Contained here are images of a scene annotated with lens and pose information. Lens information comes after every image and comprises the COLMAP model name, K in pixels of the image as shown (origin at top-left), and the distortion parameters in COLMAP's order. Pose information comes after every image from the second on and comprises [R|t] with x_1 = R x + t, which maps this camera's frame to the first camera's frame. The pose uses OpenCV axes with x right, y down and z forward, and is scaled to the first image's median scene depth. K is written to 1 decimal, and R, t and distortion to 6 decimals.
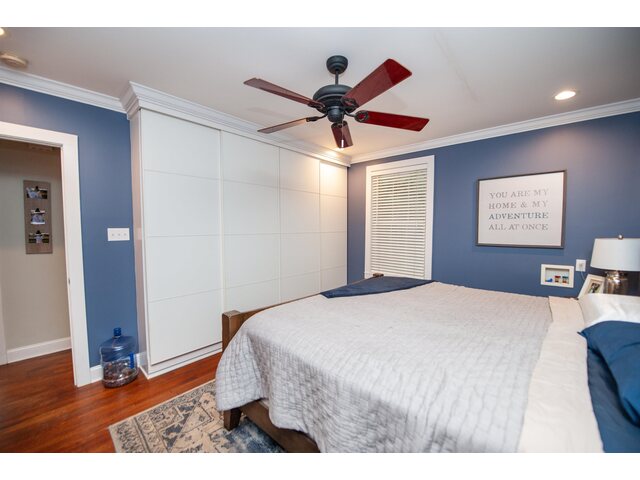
lens RADIAL K [[261.6, 0, 320.0], [0, 261.6, 240.0], [0, 0, 1]] dist [-0.009116, -0.004266]
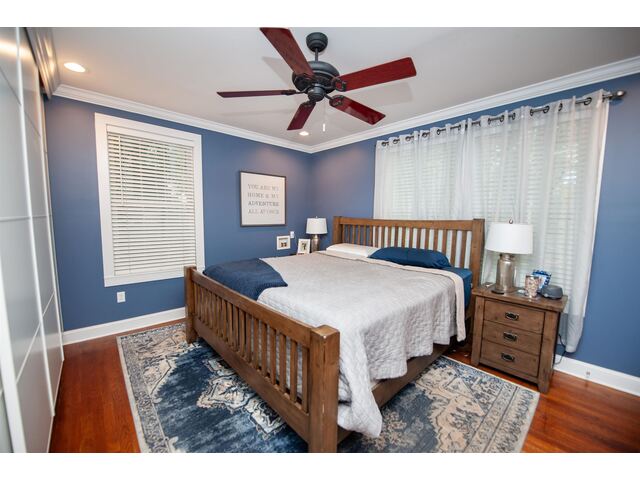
lens RADIAL K [[261.6, 0, 320.0], [0, 261.6, 240.0], [0, 0, 1]] dist [-0.009116, -0.004266]
pose [[0.096373, -0.083175, 0.991864, -0.635462], [0.041255, 0.995980, 0.079512, 0.002248], [-0.994490, 0.033257, 0.099417, 0.598400]]
